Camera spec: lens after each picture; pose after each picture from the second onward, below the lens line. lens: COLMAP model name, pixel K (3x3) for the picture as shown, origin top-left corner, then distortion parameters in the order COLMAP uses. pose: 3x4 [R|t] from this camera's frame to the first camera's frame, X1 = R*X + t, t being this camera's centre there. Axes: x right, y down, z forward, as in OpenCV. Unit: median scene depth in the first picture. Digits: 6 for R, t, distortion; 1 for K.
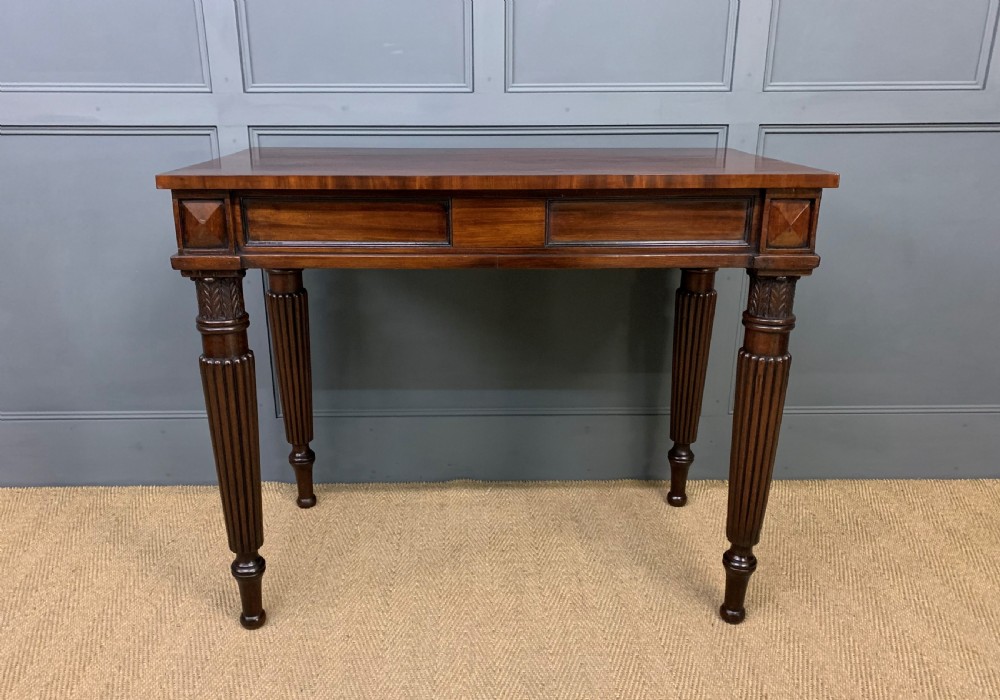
lens RADIAL K [[802.8, 0, 486.2], [0, 802.8, 372.3], [0, 0, 1]] dist [-0.000621, 0.023363]
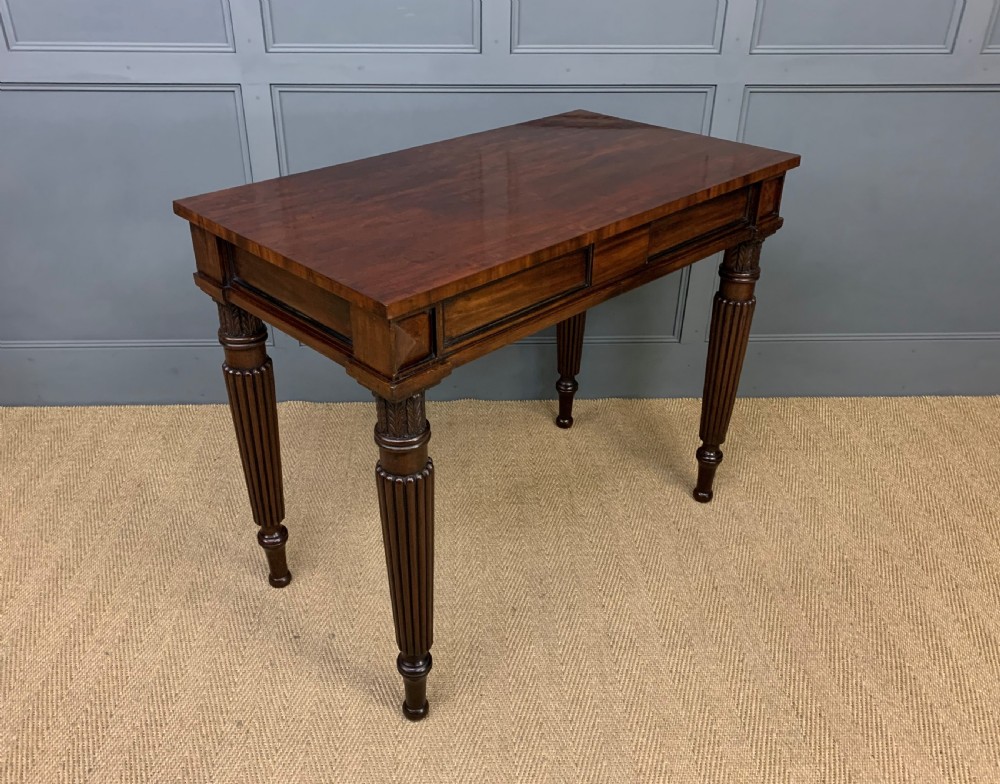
lens RADIAL K [[857.6, 0, 487.5], [0, 857.6, 380.4], [0, 0, 1]] dist [0.037163, -0.037417]
pose [[0.999674, -0.001398, 0.025482, -0.042615], [-0.003197, 0.983769, 0.179412, -0.143627], [-0.025319, -0.179435, 0.983444, -0.239003]]
